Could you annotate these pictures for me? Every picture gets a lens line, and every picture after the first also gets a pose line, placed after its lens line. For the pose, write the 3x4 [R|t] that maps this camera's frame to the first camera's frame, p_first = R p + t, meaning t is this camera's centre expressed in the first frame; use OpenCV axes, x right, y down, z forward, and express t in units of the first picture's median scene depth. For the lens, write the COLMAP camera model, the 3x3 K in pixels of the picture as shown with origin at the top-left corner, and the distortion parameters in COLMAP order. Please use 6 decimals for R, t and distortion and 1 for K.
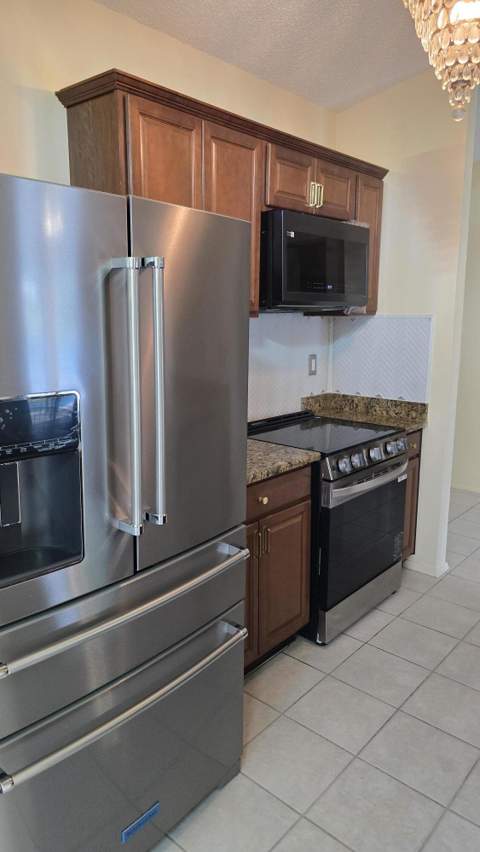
lens RADIAL K [[588.7, 0, 238.3], [0, 588.7, 421.6], [0, 0, 1]] dist [0.031130, -0.002507]
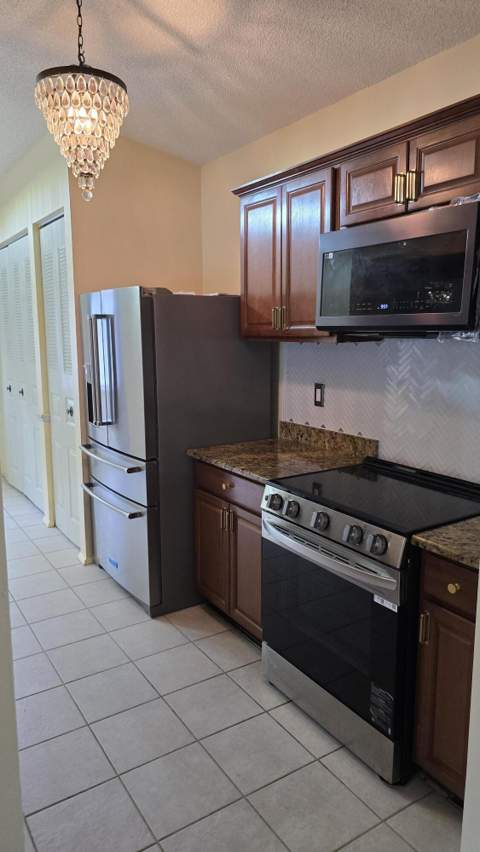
lens RADIAL K [[588.7, 0, 241.9], [0, 588.7, 431.0], [0, 0, 1]] dist [0.031130, -0.002507]
pose [[-0.280603, 0.156517, -0.946976, 1.033860], [-0.188430, 0.958433, 0.214245, -0.216017], [0.941146, 0.238557, -0.239446, 1.119839]]
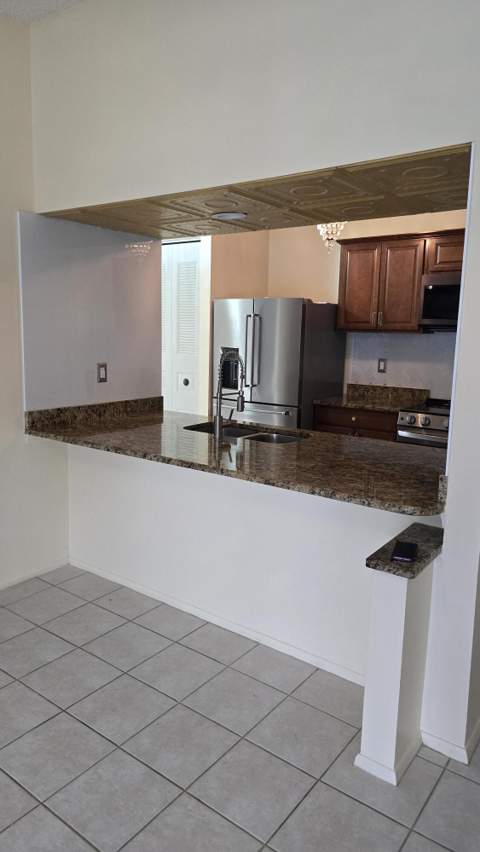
lens RADIAL K [[588.7, 0, 239.3], [0, 588.7, 422.2], [0, 0, 1]] dist [0.031130, -0.002507]
pose [[0.051176, 0.156421, -0.986364, 1.620905], [-0.215036, 0.966217, 0.142069, -0.092487], [0.975264, 0.204833, 0.083084, 0.547823]]
